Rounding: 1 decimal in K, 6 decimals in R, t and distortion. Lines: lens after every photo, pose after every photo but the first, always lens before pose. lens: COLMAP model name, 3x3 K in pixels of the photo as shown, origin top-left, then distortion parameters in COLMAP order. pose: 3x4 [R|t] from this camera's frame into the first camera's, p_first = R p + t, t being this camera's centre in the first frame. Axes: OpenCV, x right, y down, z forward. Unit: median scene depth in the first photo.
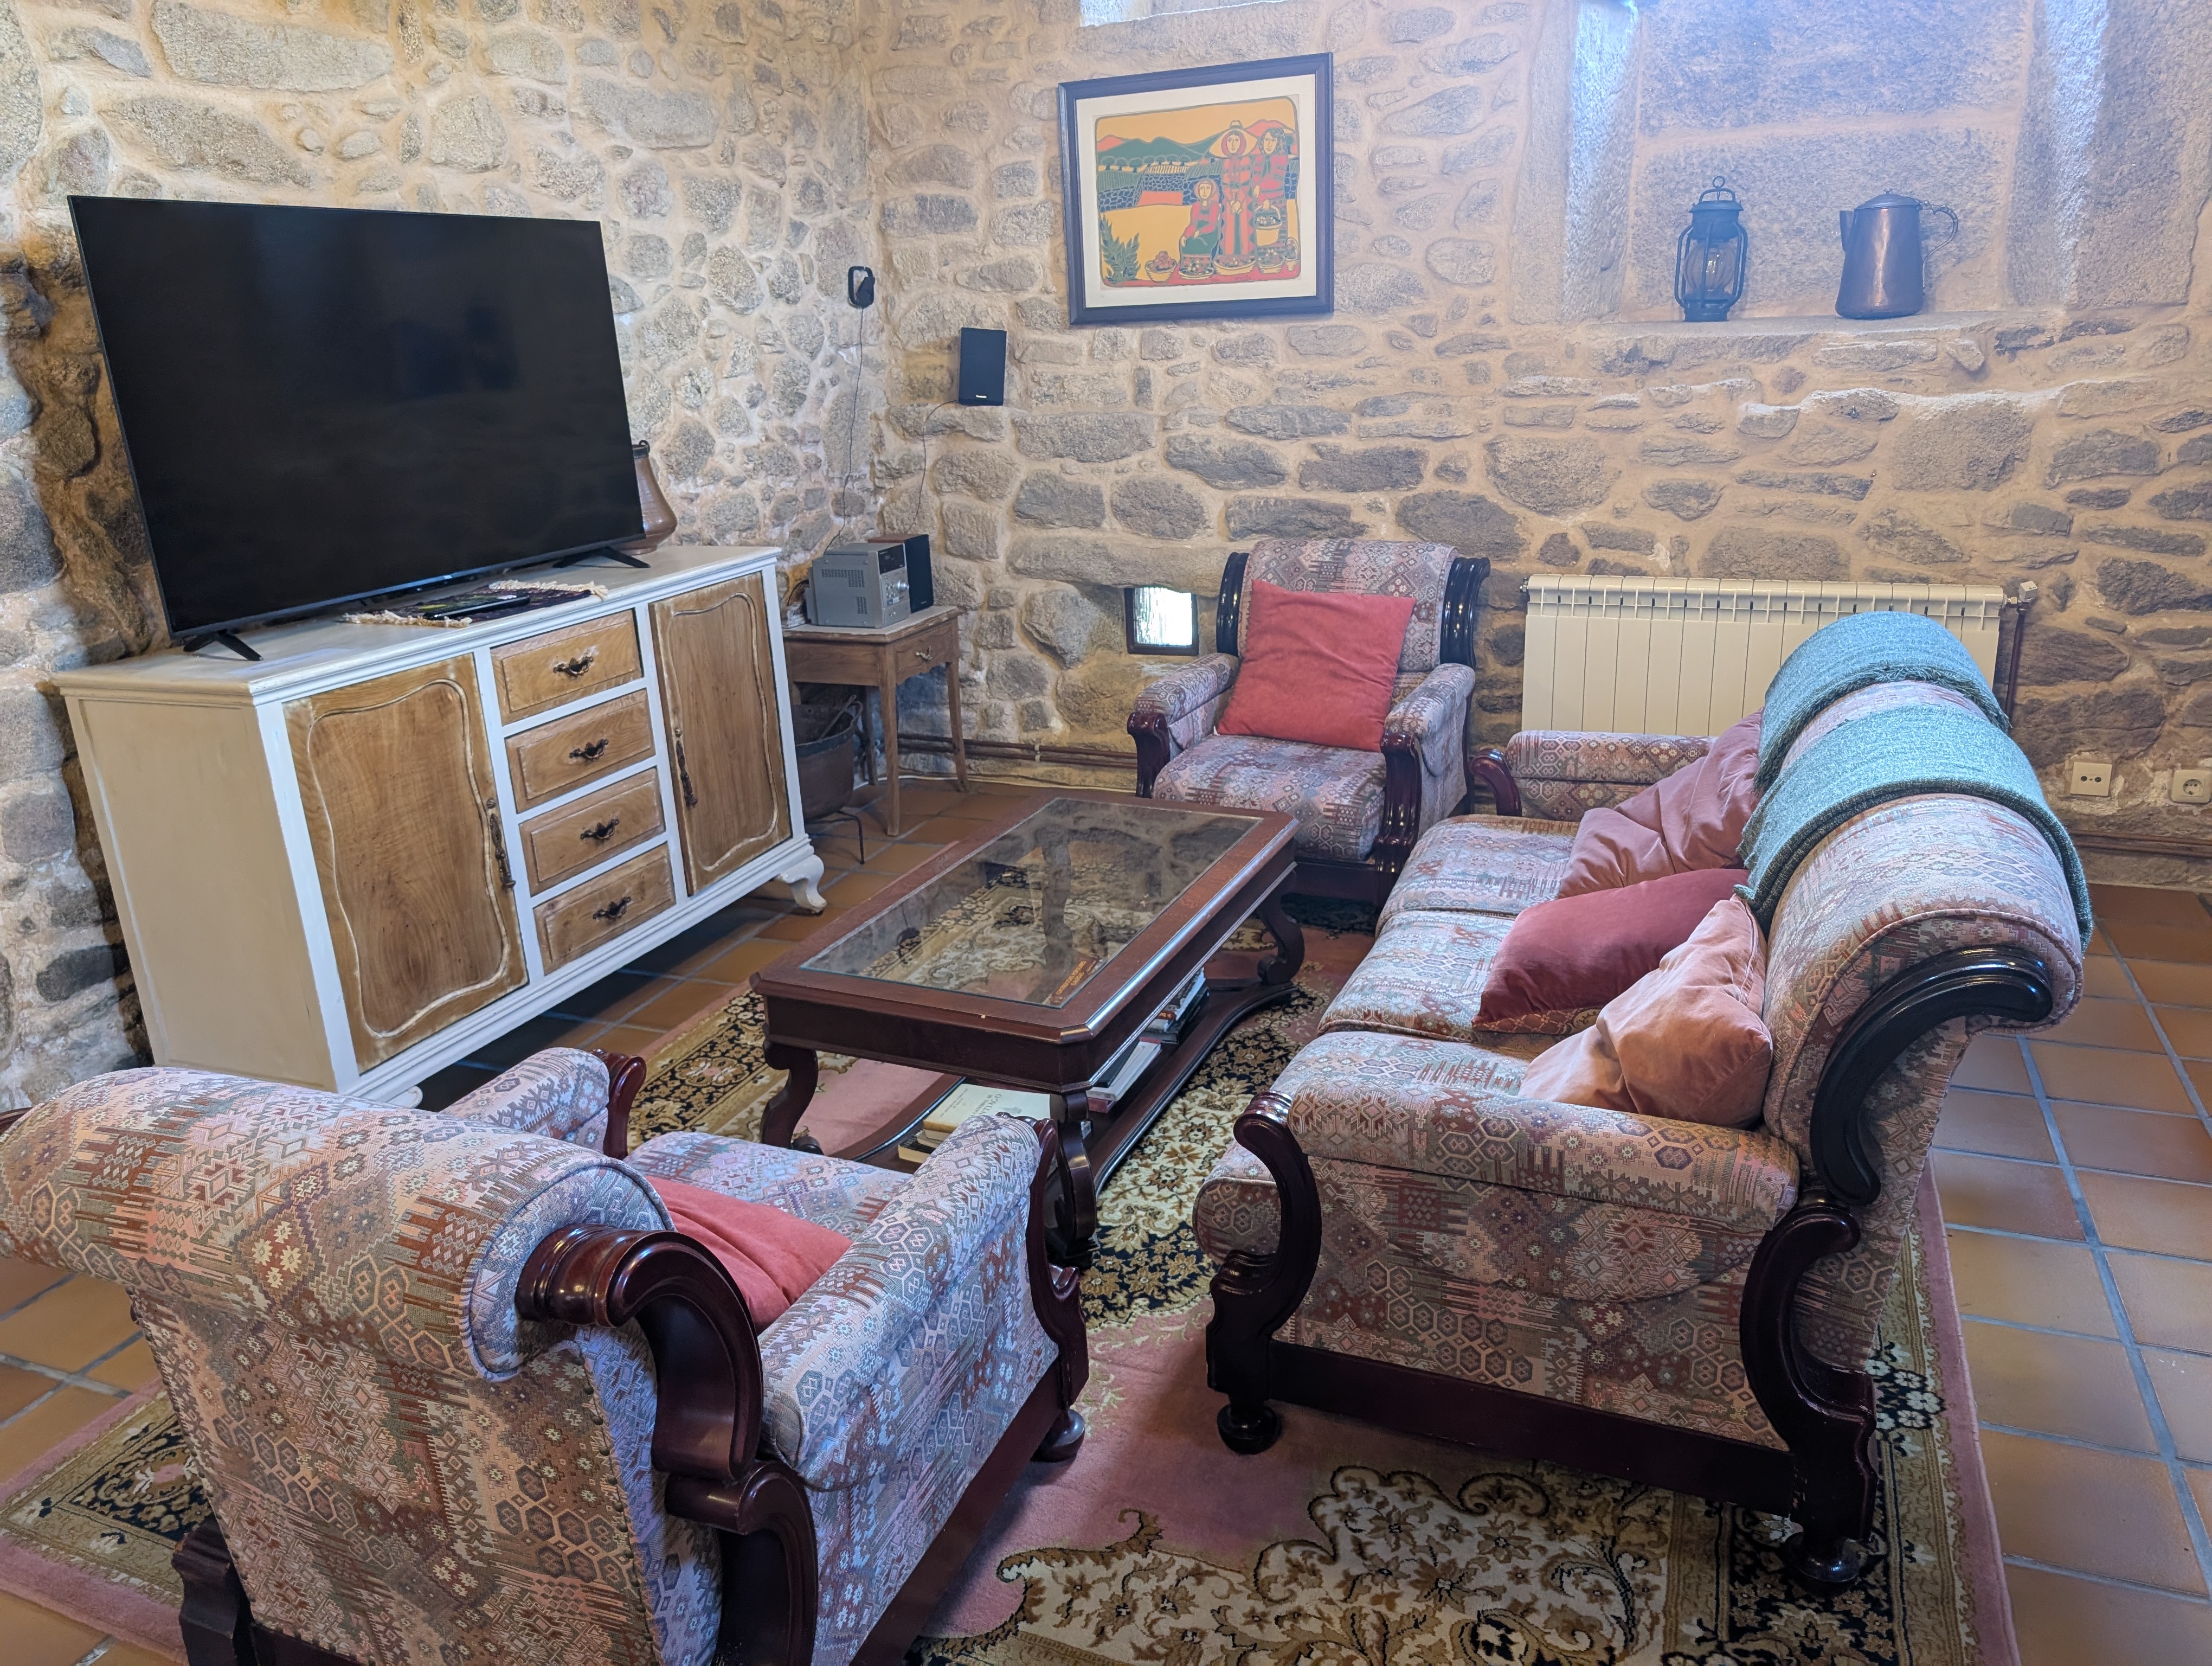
lens RADIAL K [[1588.9, 0, 1121.8], [0, 1588.9, 795.4], [0, 0, 1]] dist [0.022934, -0.019096]
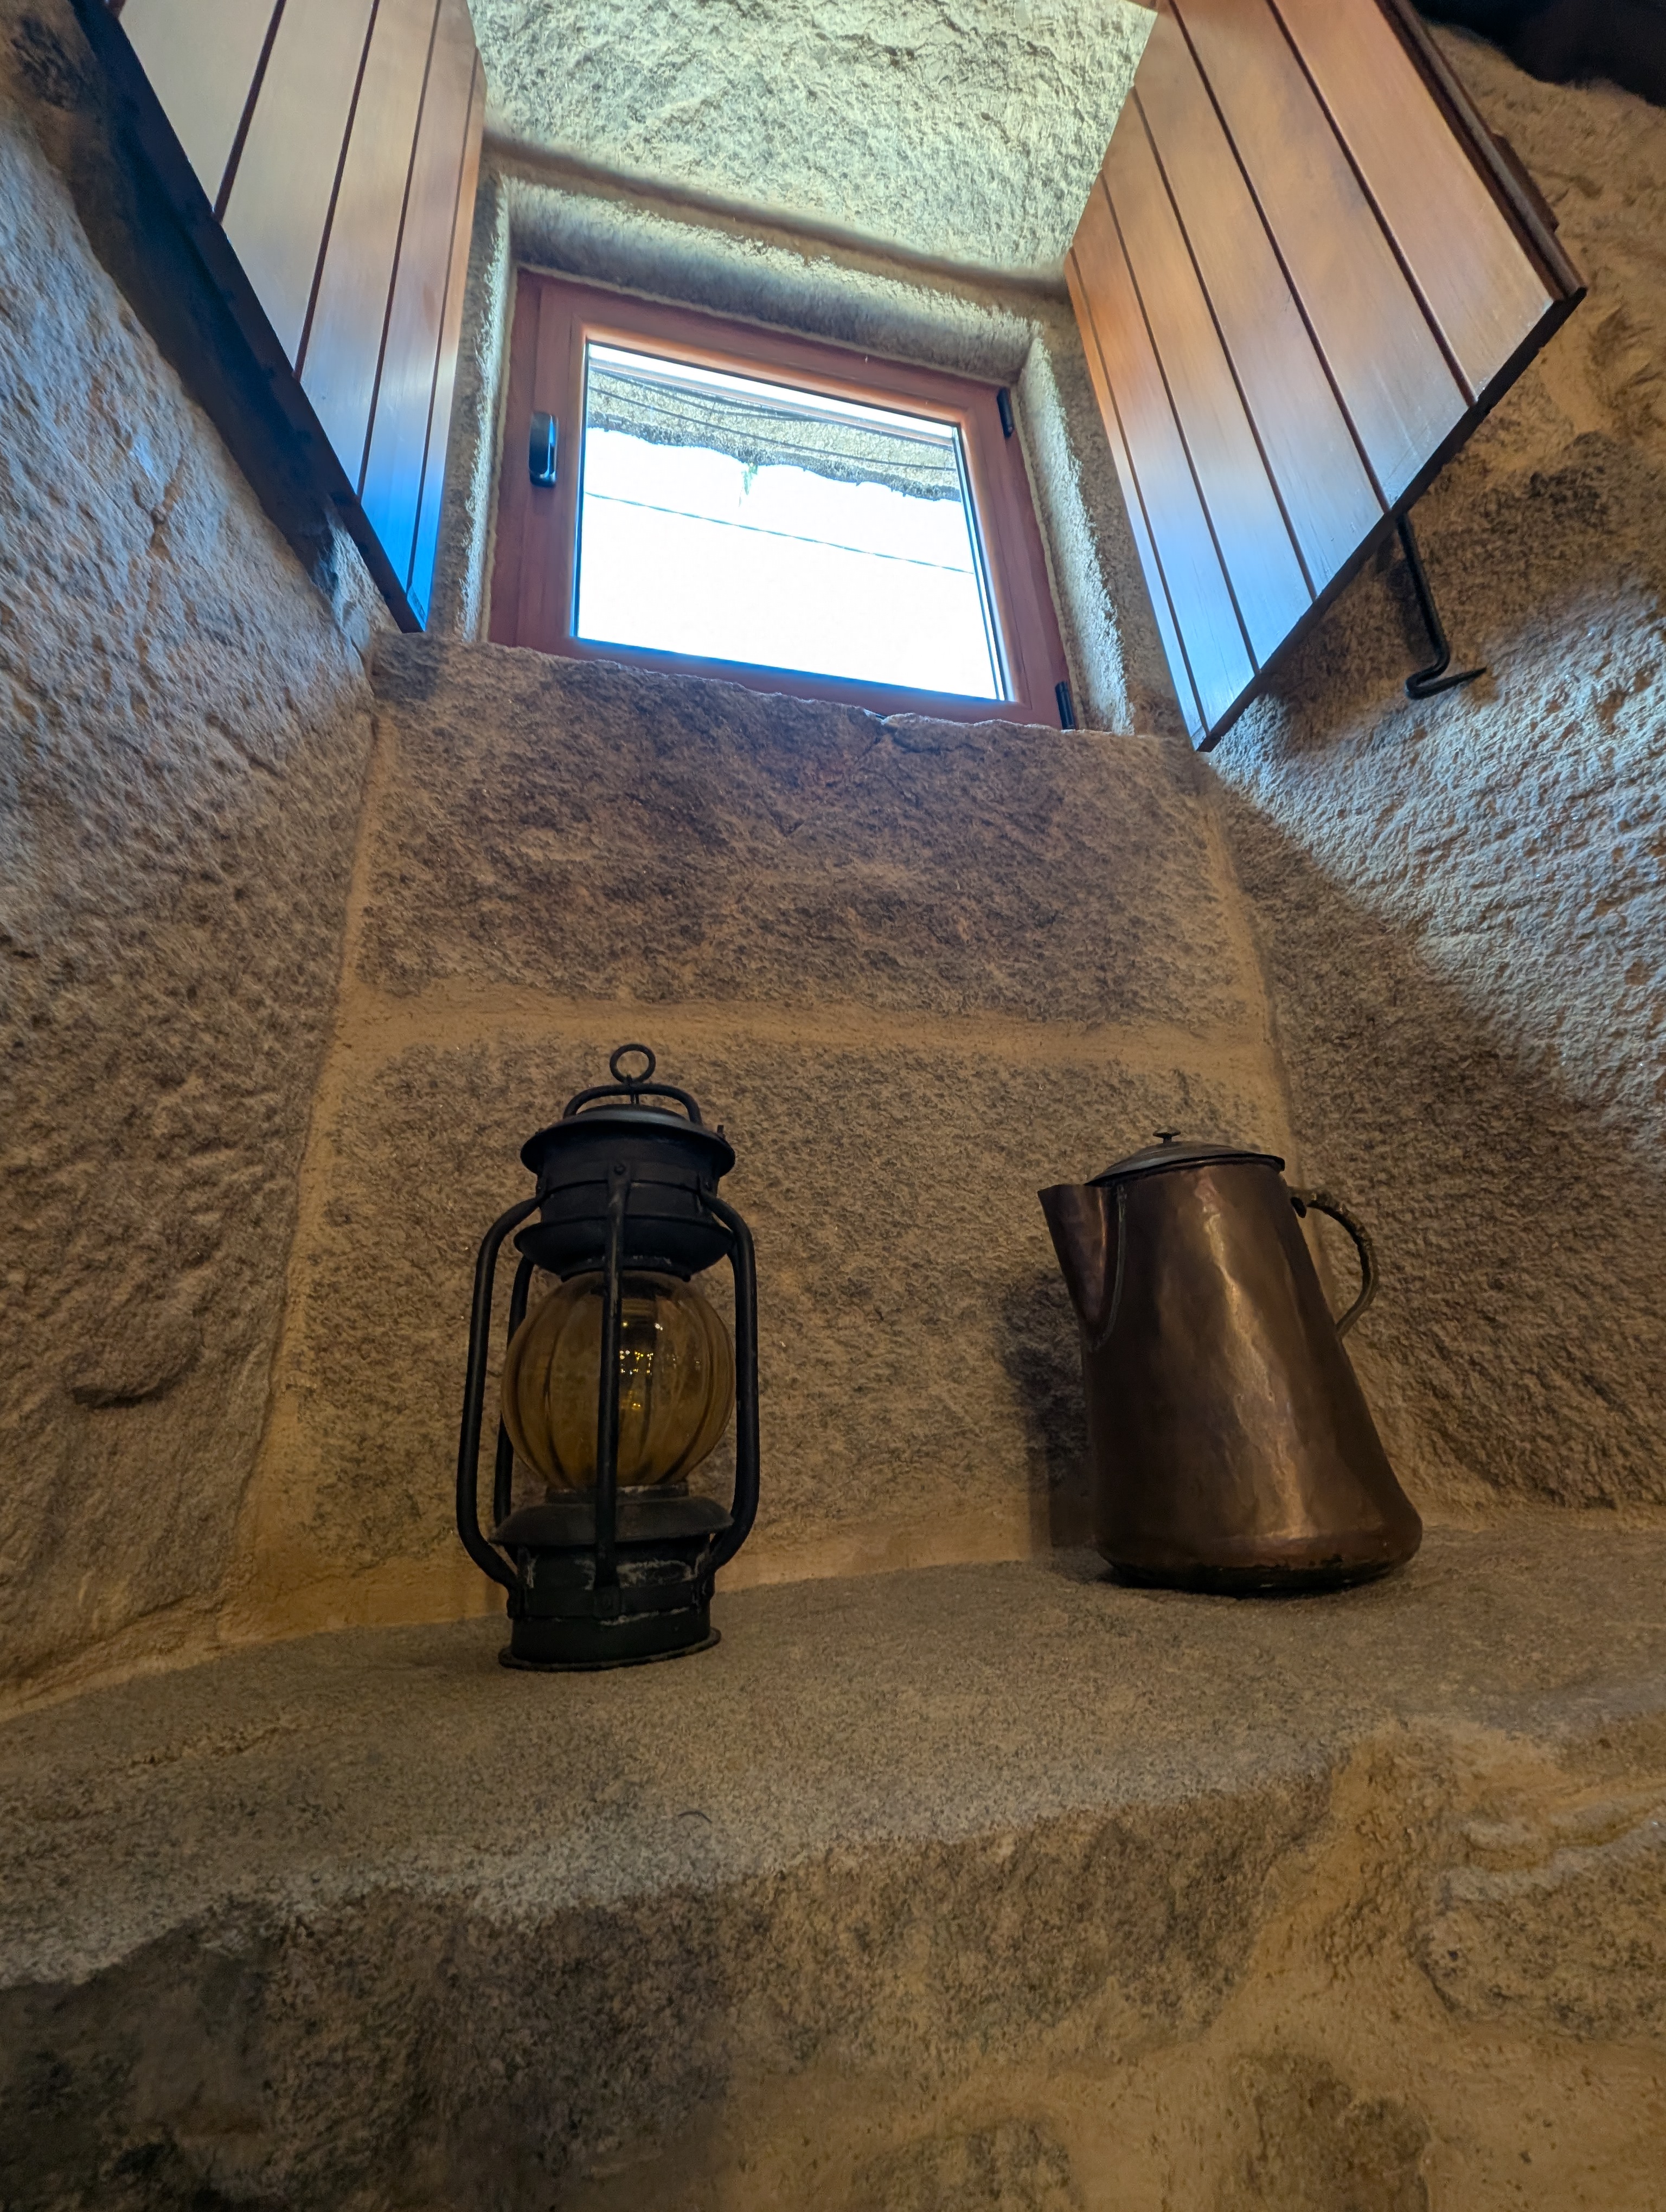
lens RADIAL K [[911.3, 0, 818.9], [0, 911.3, 1096.0], [0, 0, 1]] dist [0.003934, -0.002800]
pose [[0.809583, 0.201460, 0.551352, 0.309710], [0.207307, 0.780614, -0.589632, -0.278523], [-0.549180, 0.591655, 0.590208, 0.875951]]
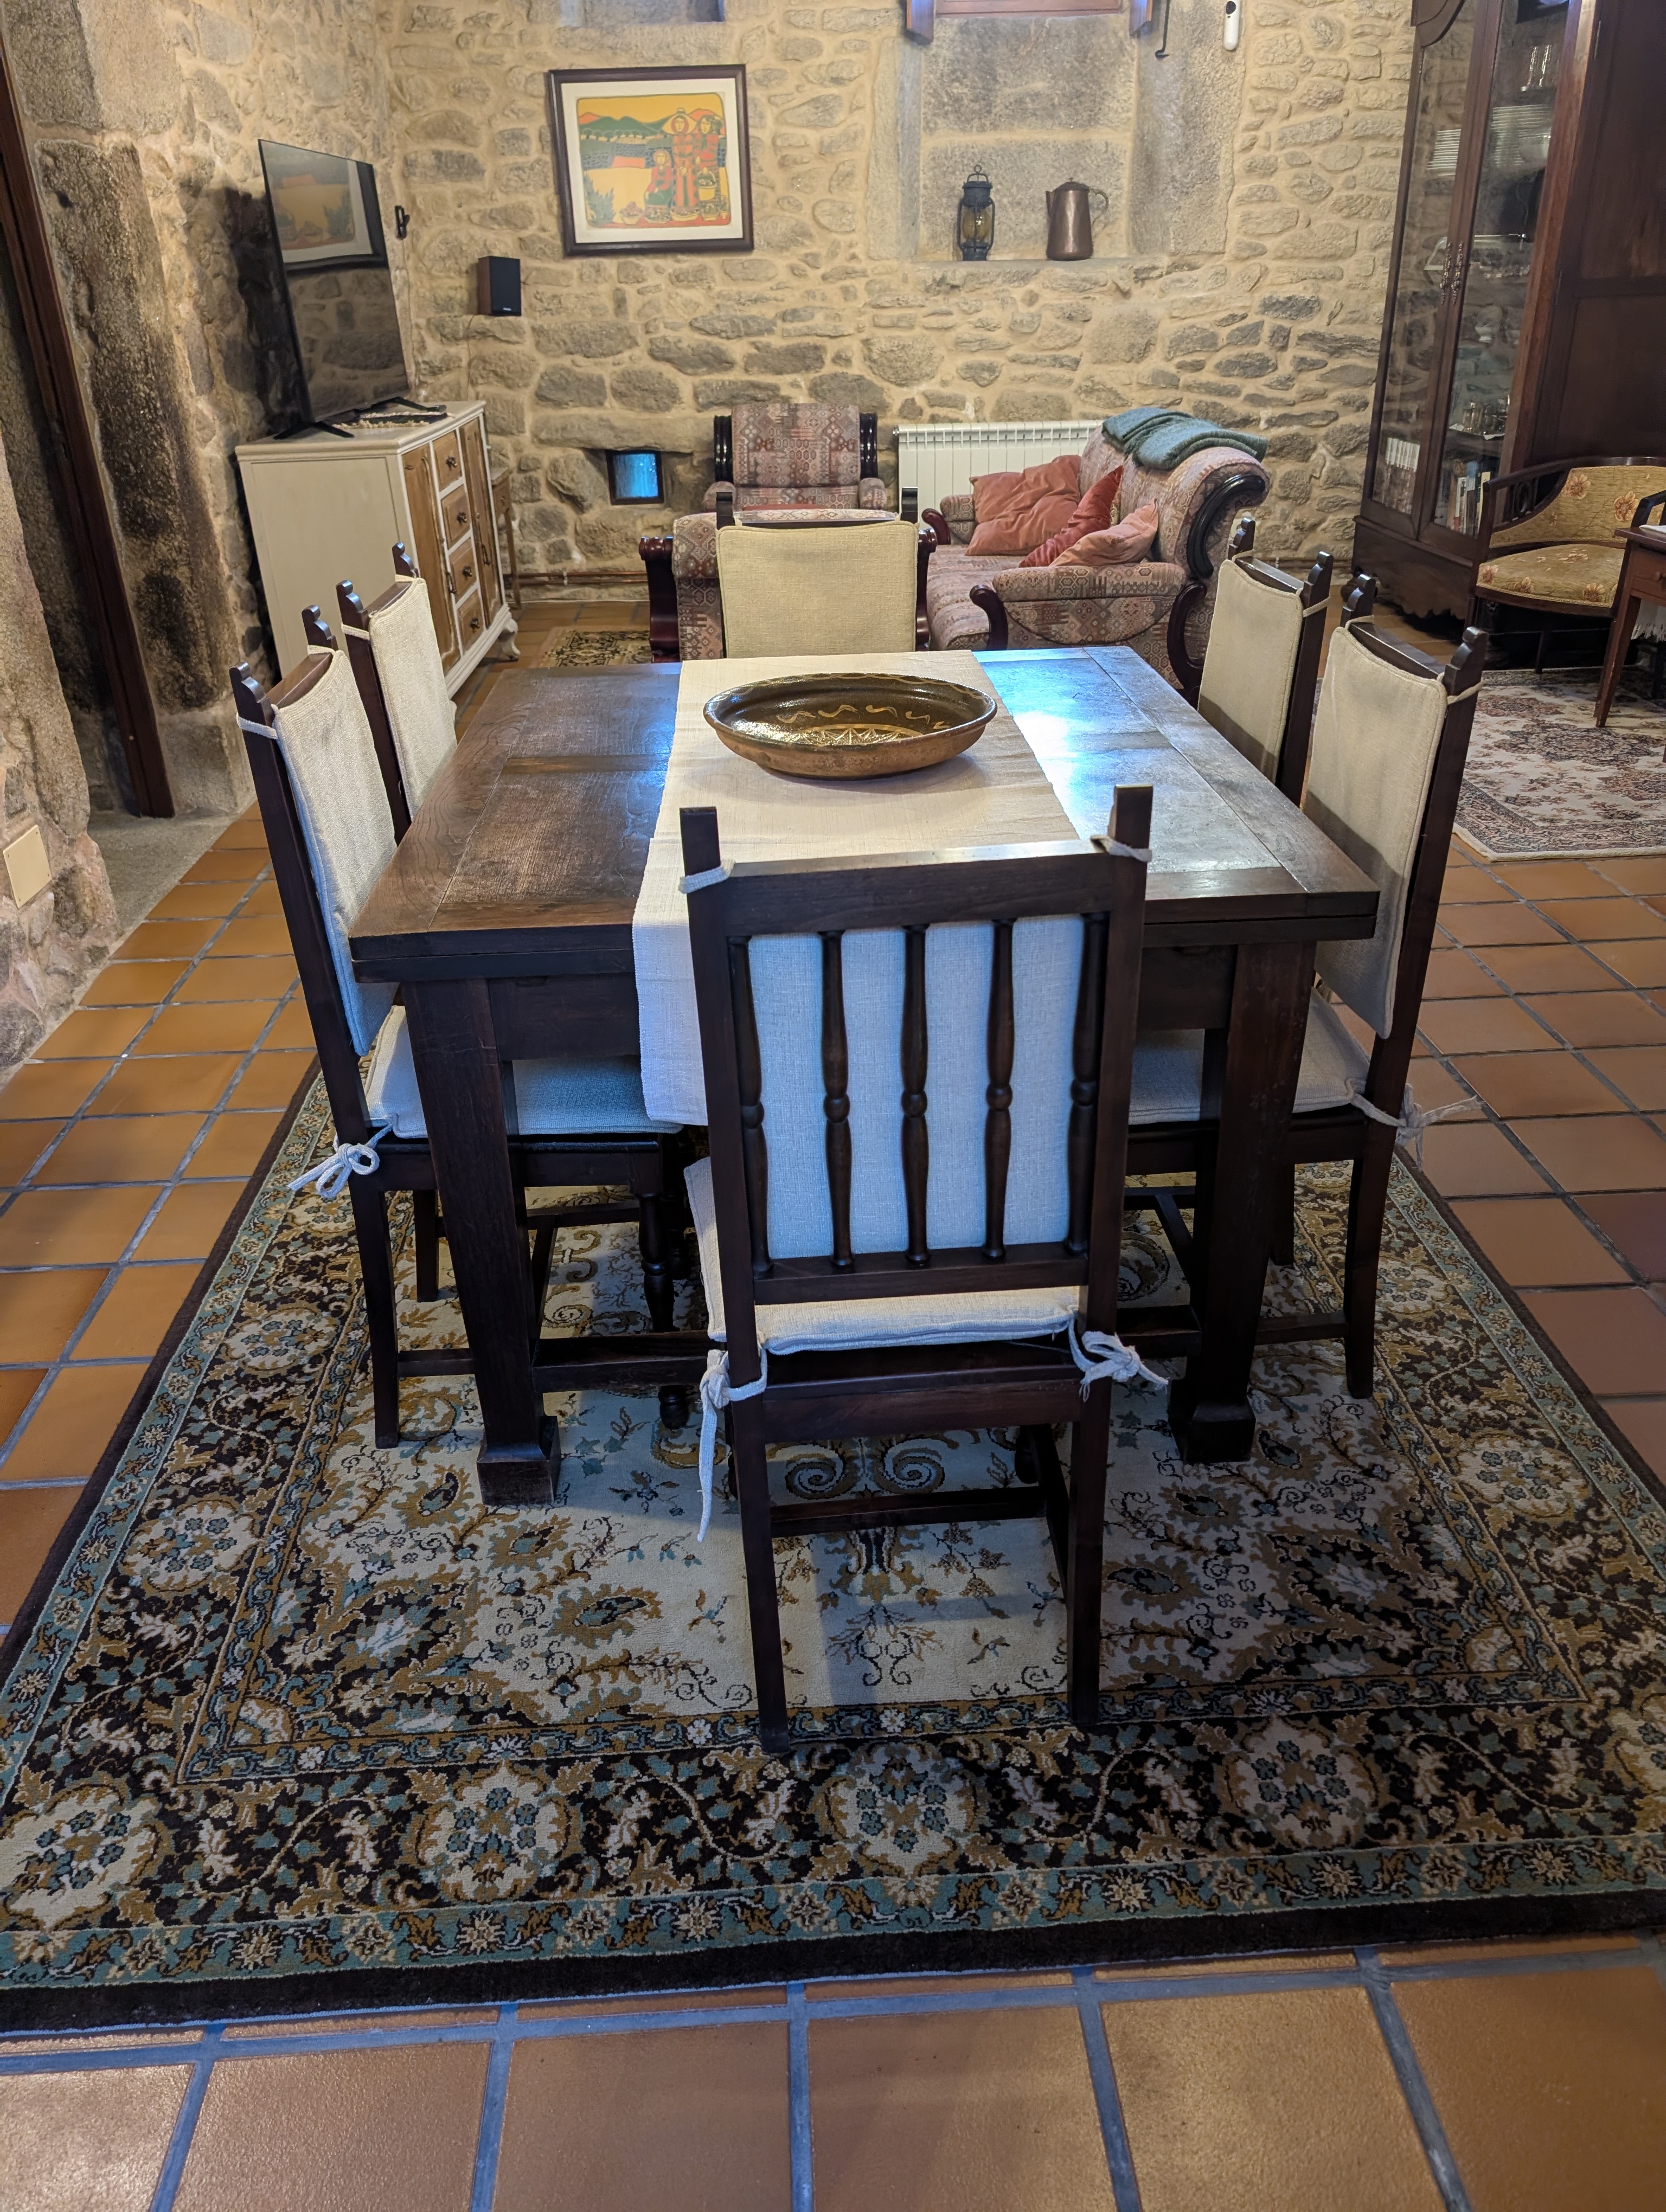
lens RADIAL K [[1588.9, 0, 829.6], [0, 1588.9, 1113.4], [0, 0, 1]] dist [0.022934, -0.019096]
pose [[0.914010, -0.173531, 0.366706, -0.523880], [0.103781, 0.973838, 0.202163, 0.209521], [-0.392193, -0.146722, 0.908106, -0.562431]]
